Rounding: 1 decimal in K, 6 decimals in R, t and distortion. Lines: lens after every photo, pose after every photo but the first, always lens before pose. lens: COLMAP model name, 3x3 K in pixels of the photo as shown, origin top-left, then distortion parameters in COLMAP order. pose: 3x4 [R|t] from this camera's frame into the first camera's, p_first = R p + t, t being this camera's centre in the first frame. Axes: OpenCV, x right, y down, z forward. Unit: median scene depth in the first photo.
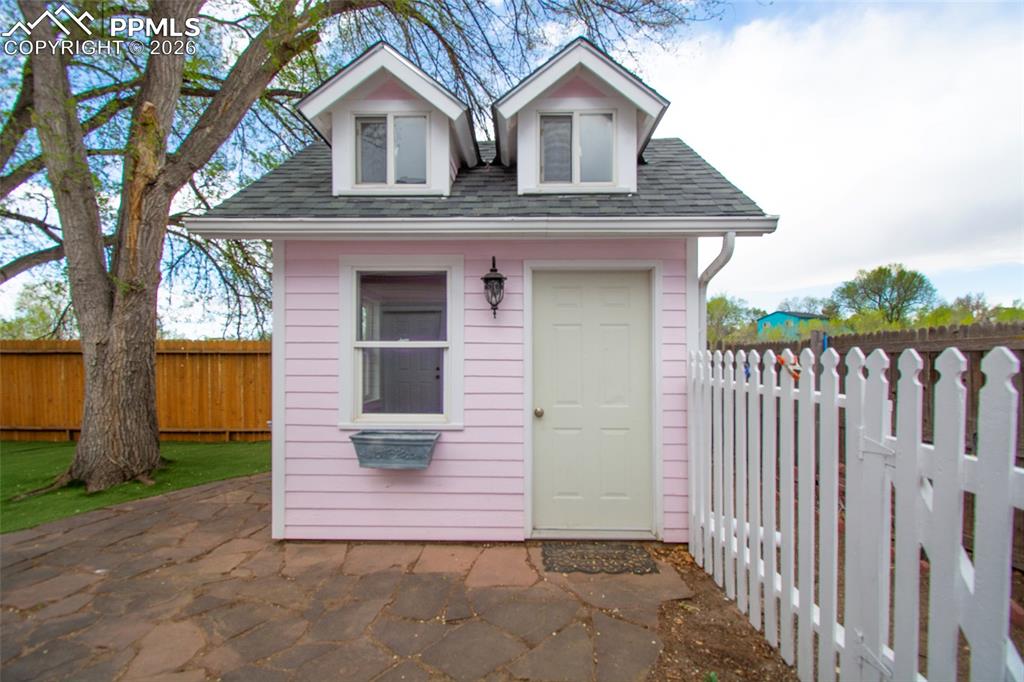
lens RADIAL K [[468.9, 0, 511.7], [0, 468.9, 337.4], [0, 0, 1]] dist [0.004048, 0.000092]
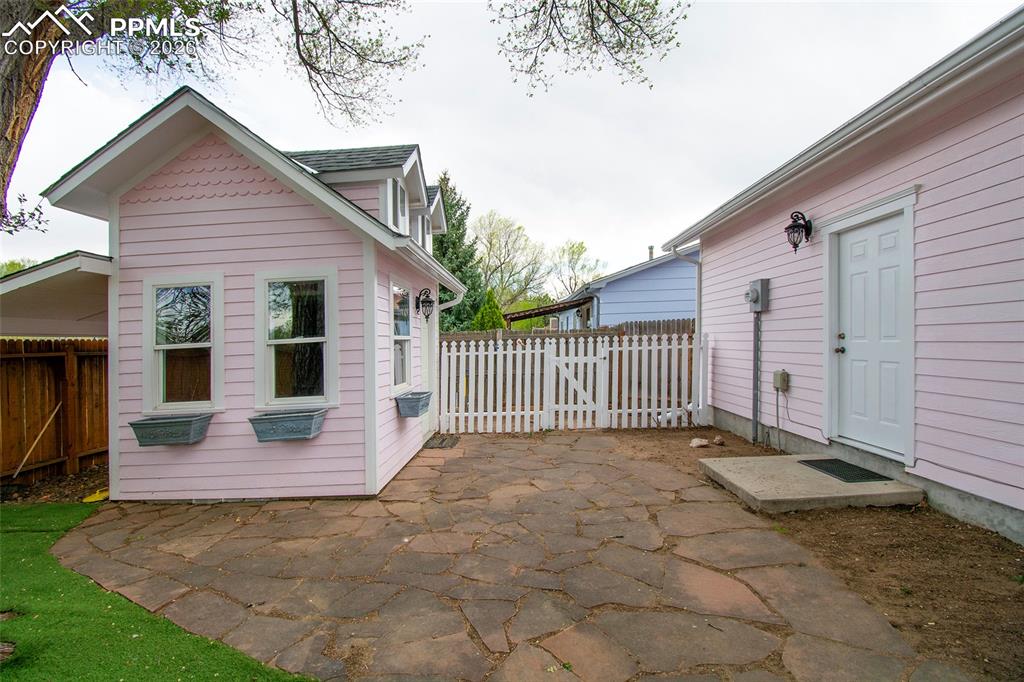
lens RADIAL K [[438.6, 0, 486.9], [0, 438.6, 338.5], [0, 0, 1]] dist [-0.001910, -0.003165]
pose [[0.059676, 0.005275, 0.998204, -1.707665], [-0.003243, 0.999982, -0.005090, 0.023064], [-0.998213, -0.002933, 0.059692, 0.668552]]
